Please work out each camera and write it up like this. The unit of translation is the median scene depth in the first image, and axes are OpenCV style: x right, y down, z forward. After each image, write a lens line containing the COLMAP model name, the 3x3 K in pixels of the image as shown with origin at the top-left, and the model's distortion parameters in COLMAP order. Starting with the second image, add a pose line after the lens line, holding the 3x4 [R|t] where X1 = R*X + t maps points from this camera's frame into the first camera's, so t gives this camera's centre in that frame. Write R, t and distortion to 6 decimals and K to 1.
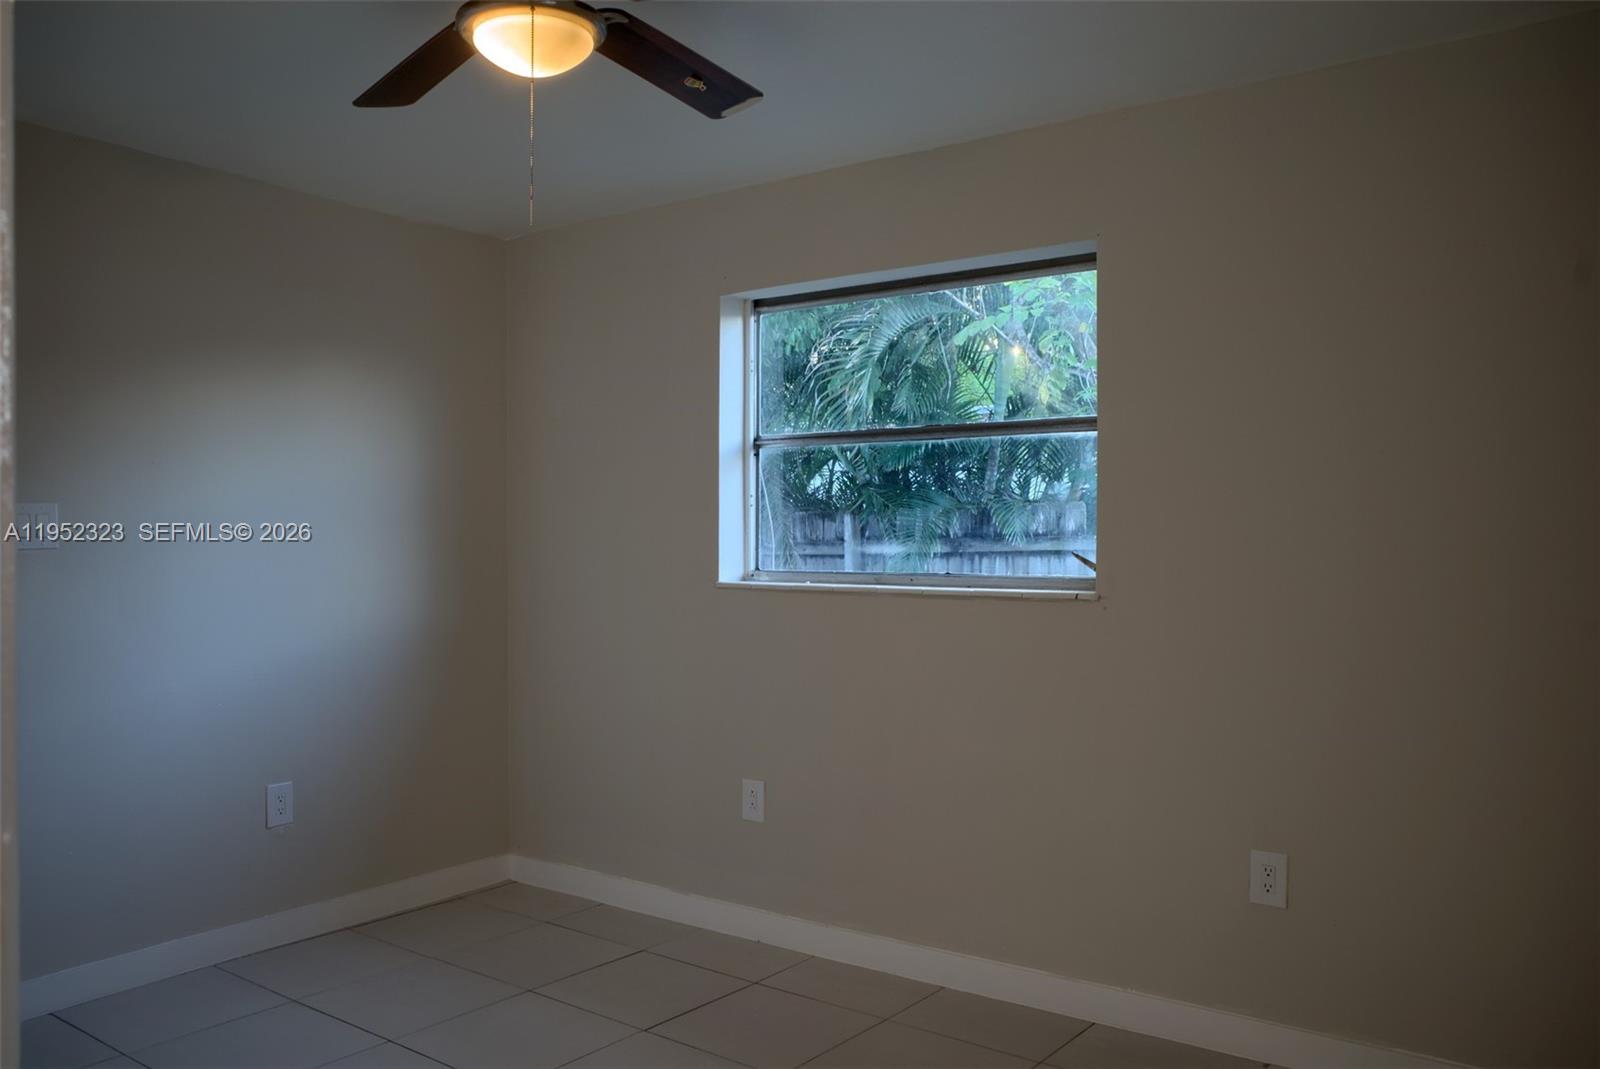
lens RADIAL K [[1260.9, 0, 808.4], [0, 1260.9, 534.6], [0, 0, 1]] dist [-0.058173, 0.052482]
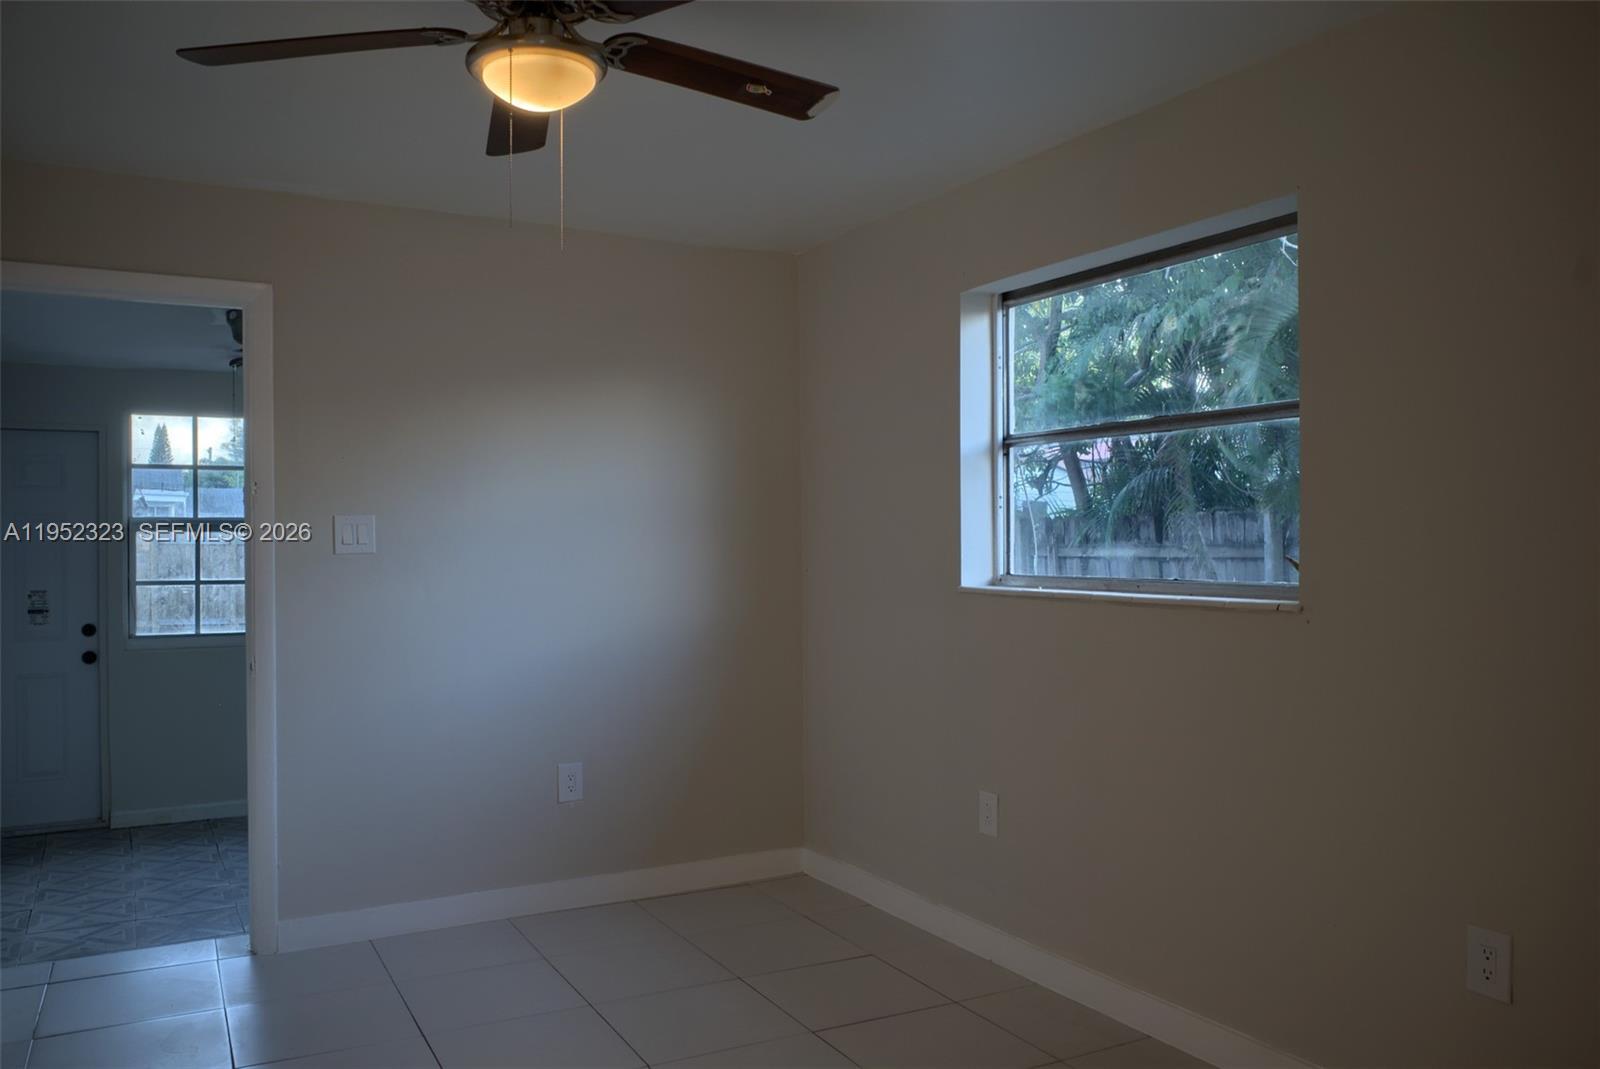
lens RADIAL K [[1260.9, 0, 808.8], [0, 1260.9, 532.6], [0, 0, 1]] dist [-0.058173, 0.052482]
pose [[0.907027, -0.008074, -0.420996, 0.229241], [0.006705, 0.999966, -0.004733, -0.000176], [0.421020, 0.001470, 0.907050, 0.067547]]
